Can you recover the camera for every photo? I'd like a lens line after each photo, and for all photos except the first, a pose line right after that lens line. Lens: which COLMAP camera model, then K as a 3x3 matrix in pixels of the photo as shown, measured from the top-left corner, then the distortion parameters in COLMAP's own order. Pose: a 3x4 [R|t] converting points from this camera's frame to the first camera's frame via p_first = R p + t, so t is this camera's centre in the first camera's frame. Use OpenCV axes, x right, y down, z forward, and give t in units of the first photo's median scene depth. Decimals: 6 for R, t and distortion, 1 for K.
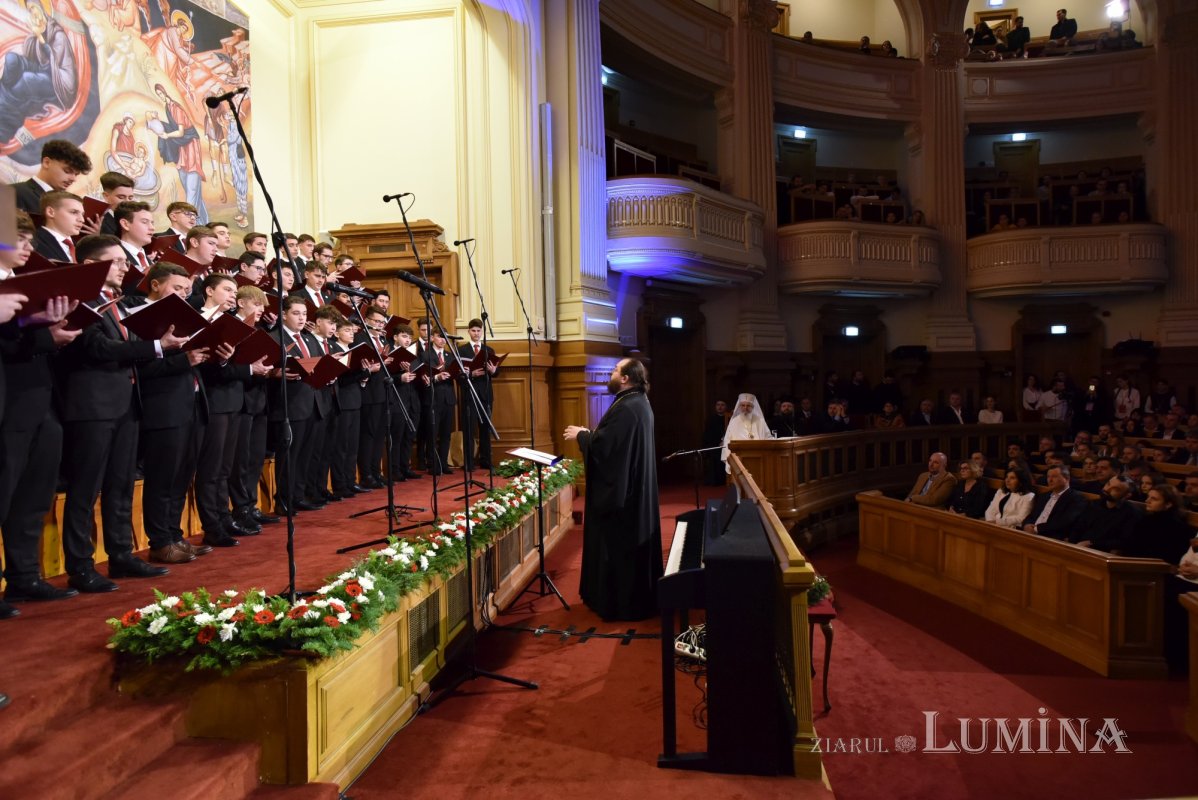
lens RADIAL K [[677.3, 0, 603.2], [0, 677.3, 400.7], [0, 0, 1]] dist [-0.001513, 0.001061]
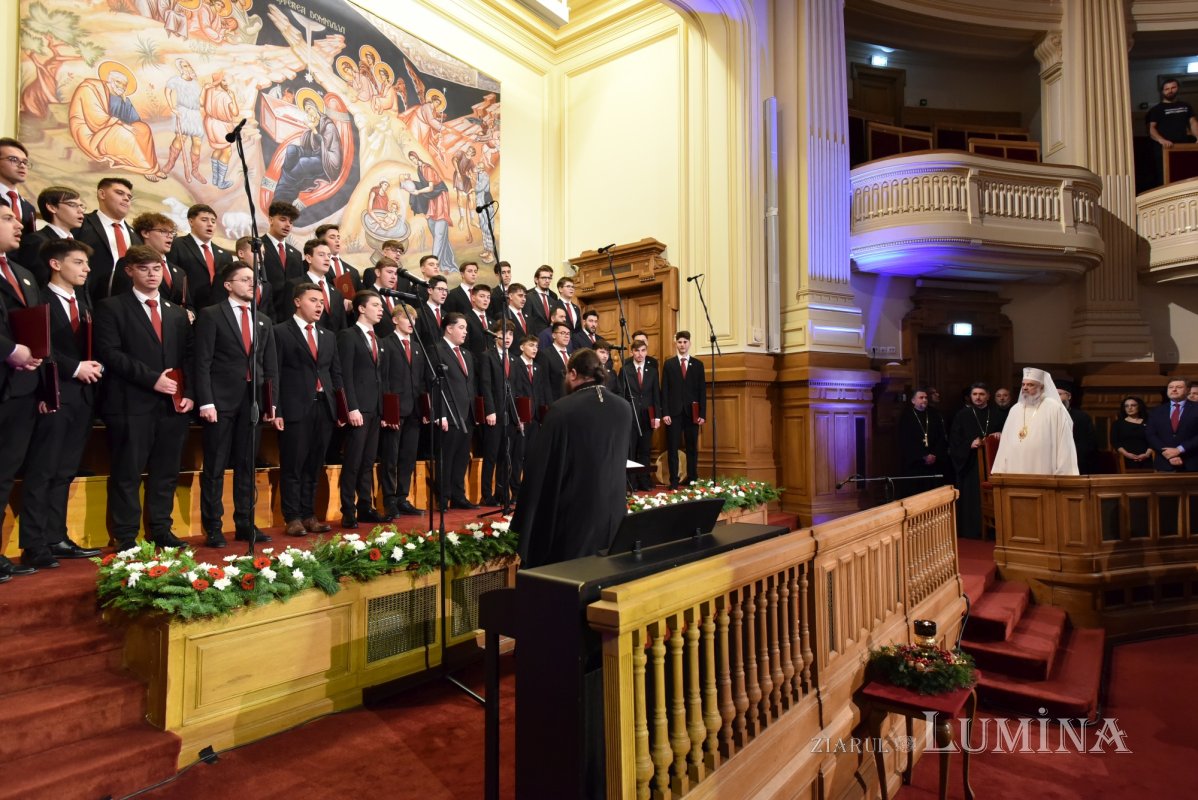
lens RADIAL K [[677.3, 0, 604.5], [0, 677.3, 401.2], [0, 0, 1]] dist [-0.001513, 0.001061]
pose [[0.859551, -0.001203, -0.511048, 0.201633], [-0.022898, 0.998902, -0.040864, 0.018834], [0.510536, 0.046827, 0.858580, 0.113269]]
